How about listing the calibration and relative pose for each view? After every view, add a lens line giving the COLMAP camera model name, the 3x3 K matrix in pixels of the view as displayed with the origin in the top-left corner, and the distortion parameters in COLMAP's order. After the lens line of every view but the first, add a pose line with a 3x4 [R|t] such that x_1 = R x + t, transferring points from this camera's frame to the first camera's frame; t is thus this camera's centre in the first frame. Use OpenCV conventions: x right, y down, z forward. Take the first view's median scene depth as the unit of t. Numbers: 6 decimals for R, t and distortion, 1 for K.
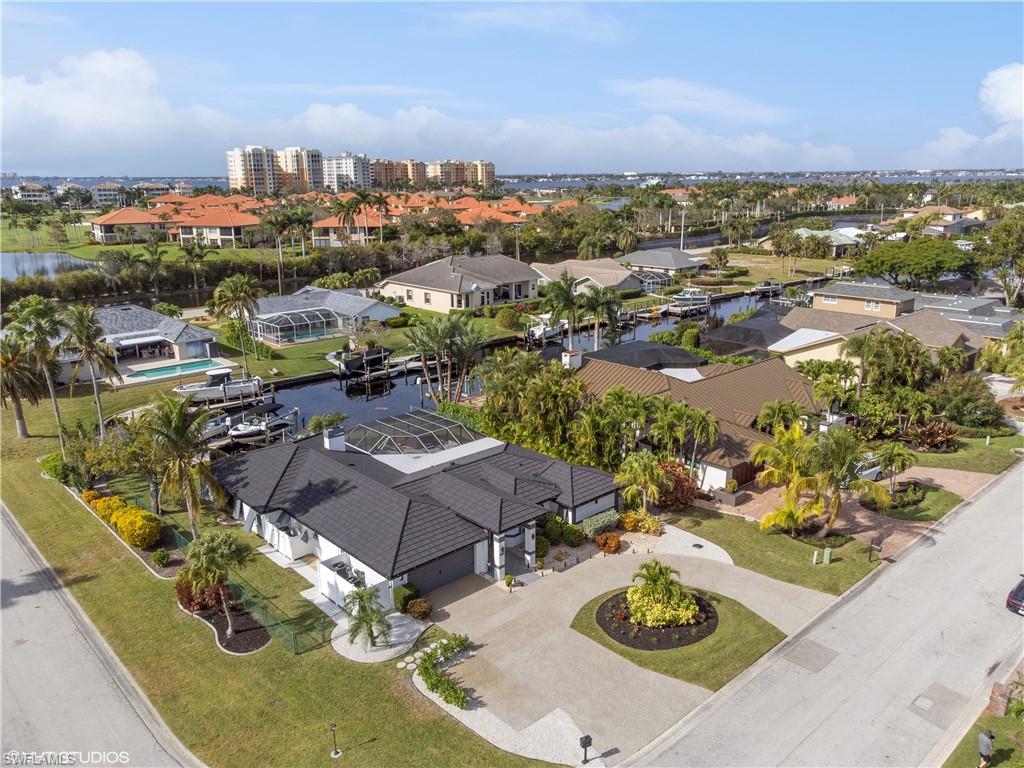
lens RADIAL K [[781.7, 0, 512.2], [0, 781.7, 368.7], [0, 0, 1]] dist [0.009966, 0.004239]
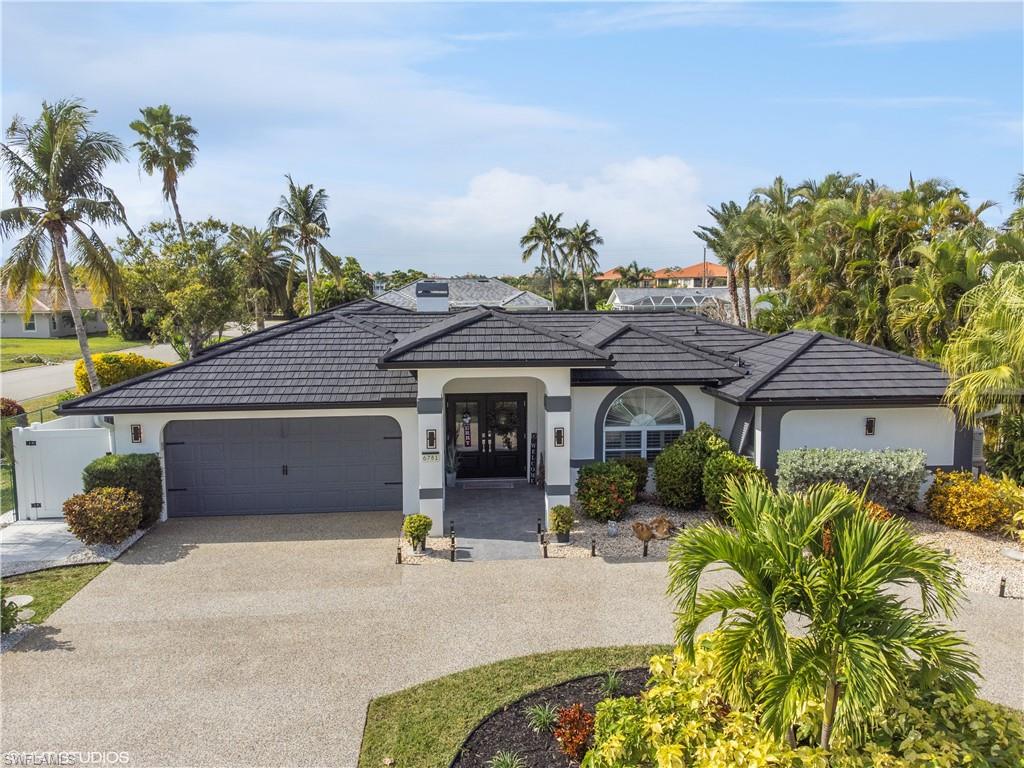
lens RADIAL K [[781.7, 0, 512.2], [0, 781.7, 368.7], [0, 0, 1]] dist [0.009966, 0.004239]
pose [[0.787567, 0.062513, -0.613050, 0.080738], [-0.146571, 0.985294, -0.087825, 0.084673], [0.598544, 0.159024, 0.785148, 0.283348]]
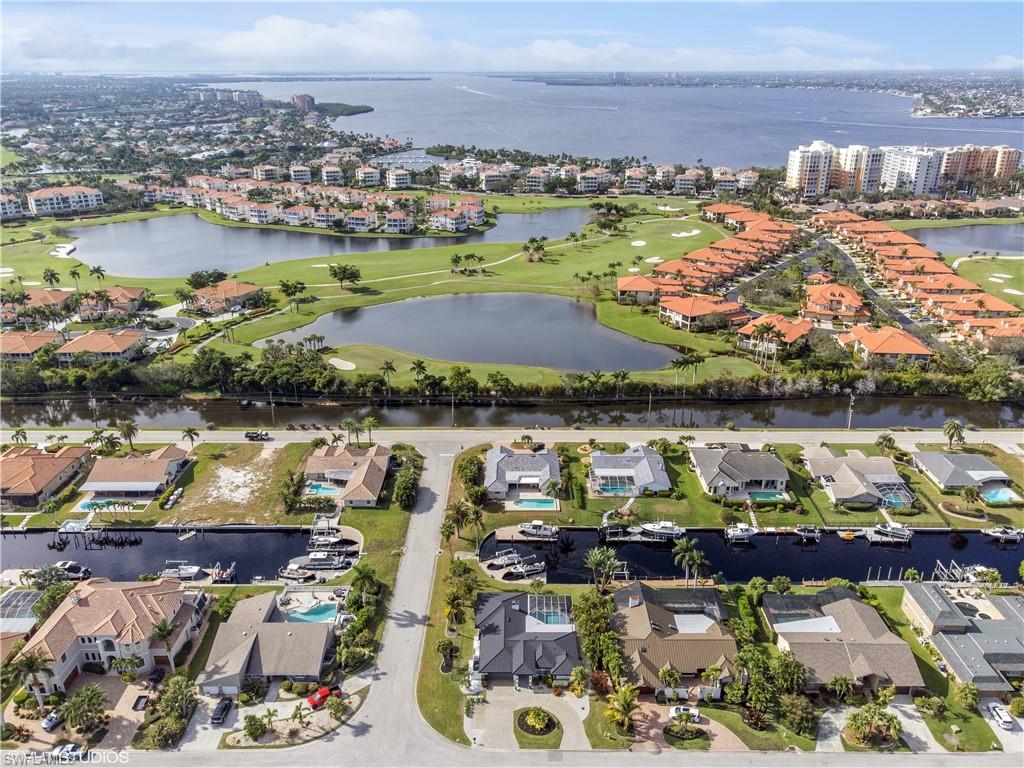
lens RADIAL K [[781.7, 0, 512.2], [0, 781.7, 368.7], [0, 0, 1]] dist [0.009966, 0.004239]
pose [[0.731036, 0.251372, -0.634349, 0.632819], [-0.167064, 0.967311, 0.190786, -0.600641], [0.661571, -0.033494, 0.749134, -0.514374]]
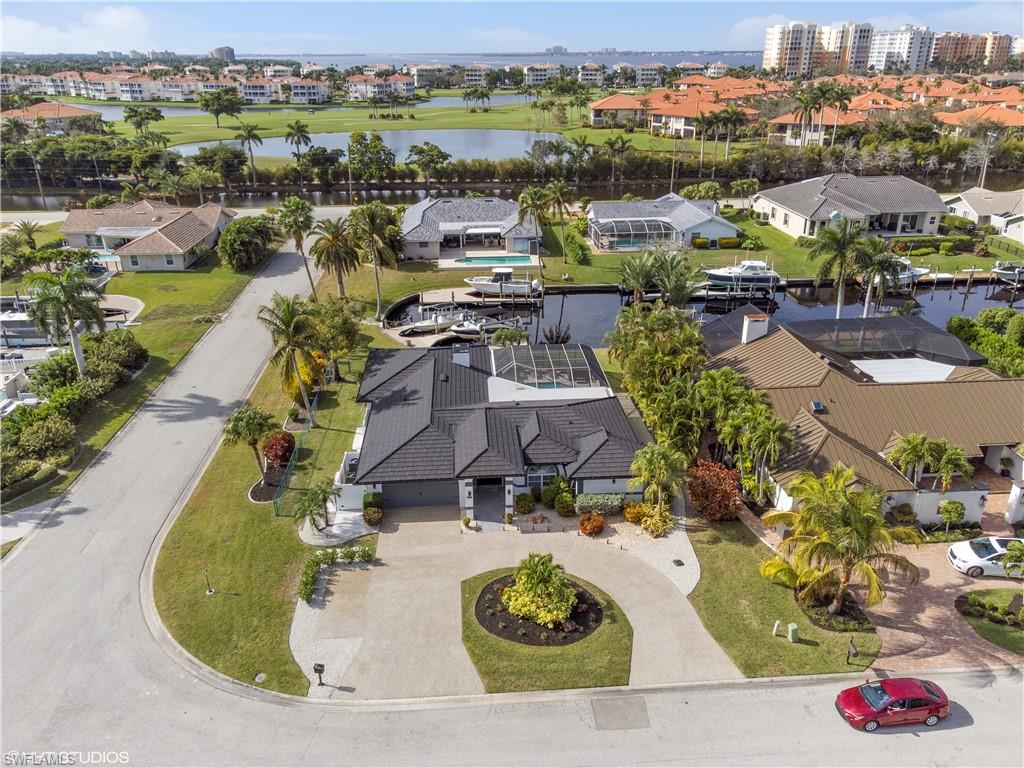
lens RADIAL K [[769.0, 0, 512.0], [0, 769.0, 384.0], [0, 0, 1]] dist [0.012458, 0.002541]
pose [[0.780383, 0.247464, -0.574251, 0.224668], [-0.147762, 0.965329, 0.215190, -0.055725], [0.607593, -0.083078, 0.789892, 0.081569]]
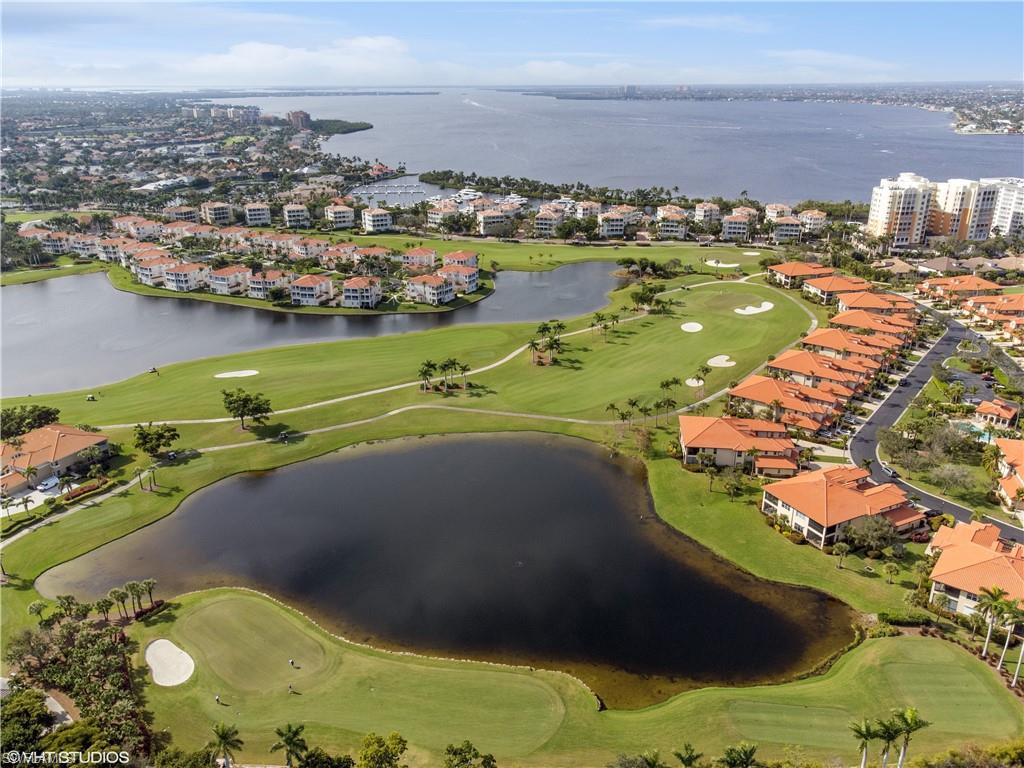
lens RADIAL K [[769.0, 0, 512.0], [0, 769.0, 384.0], [0, 0, 1]] dist [0.012458, 0.002541]
pose [[0.722913, 0.256443, -0.641587, -0.247112], [-0.165601, 0.965815, 0.199445, -0.825185], [0.670800, -0.037934, 0.740667, 0.442667]]
